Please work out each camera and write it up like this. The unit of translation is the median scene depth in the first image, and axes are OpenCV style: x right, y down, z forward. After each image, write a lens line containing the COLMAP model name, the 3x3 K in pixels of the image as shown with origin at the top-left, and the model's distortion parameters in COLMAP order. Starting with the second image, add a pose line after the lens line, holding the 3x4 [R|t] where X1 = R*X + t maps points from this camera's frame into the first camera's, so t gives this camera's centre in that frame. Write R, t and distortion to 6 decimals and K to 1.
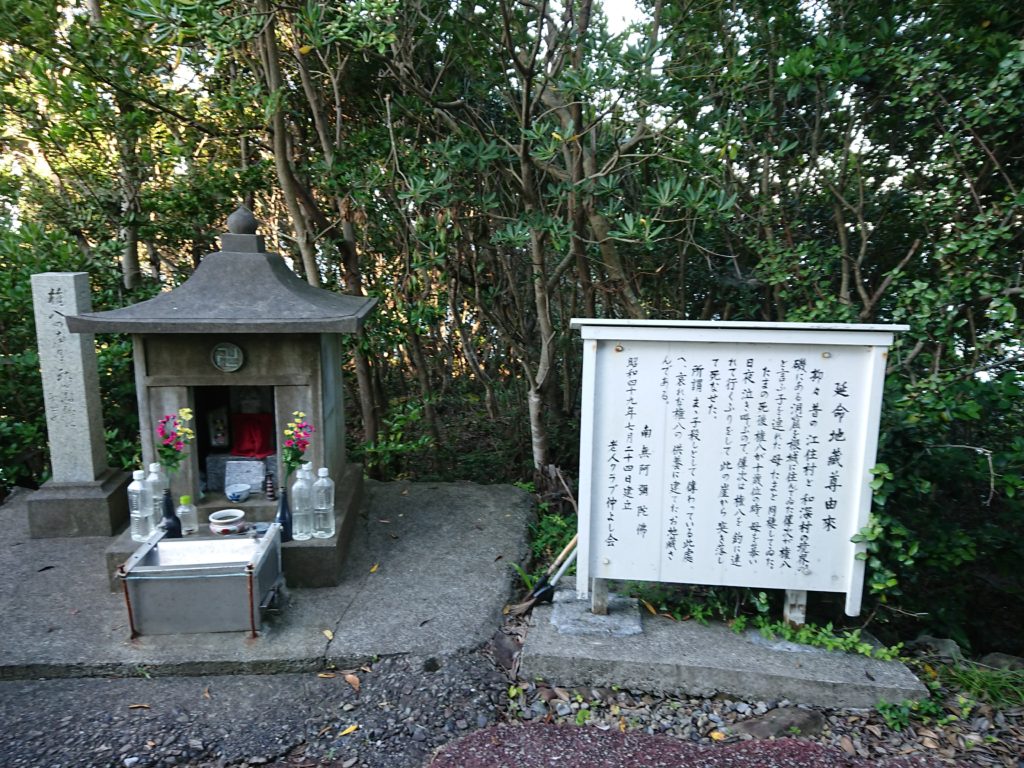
lens RADIAL K [[809.3, 0, 511.9], [0, 809.3, 378.2], [0, 0, 1]] dist [0.291256, -0.499720]
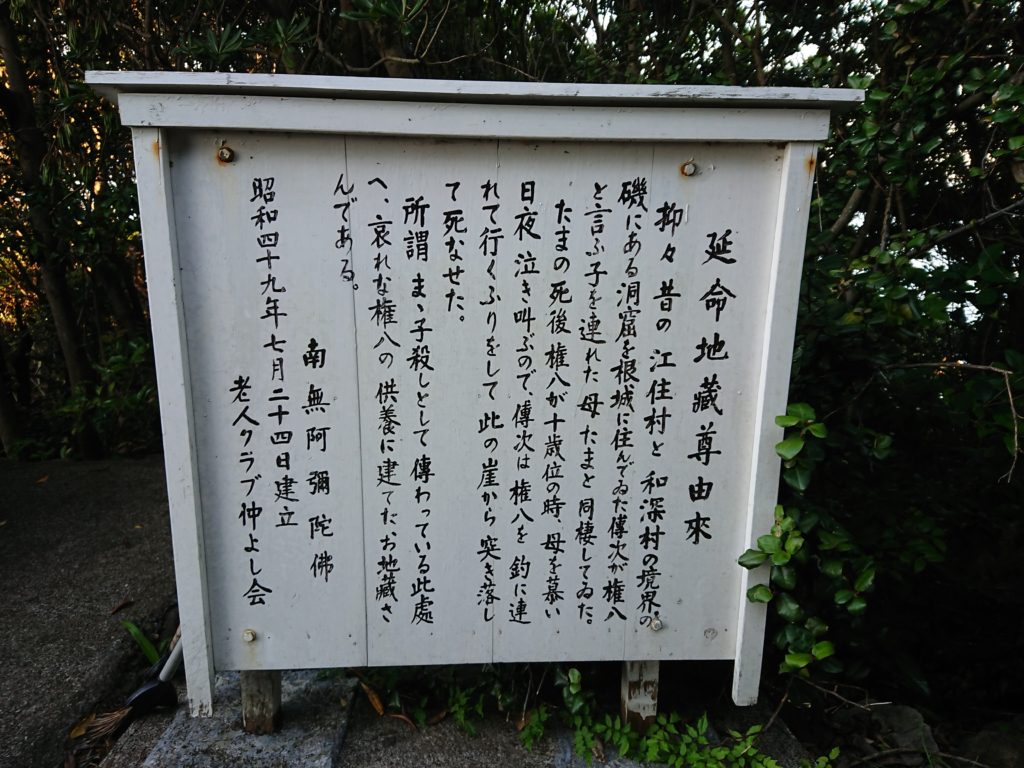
lens RADIAL K [[809.3, 0, 511.9], [0, 809.3, 378.2], [0, 0, 1]] dist [0.291256, -0.499720]
pose [[0.993515, -0.030063, 0.109655, 0.220659], [0.023139, 0.997689, 0.063884, 0.051838], [-0.111322, -0.060932, 0.991915, 0.538591]]
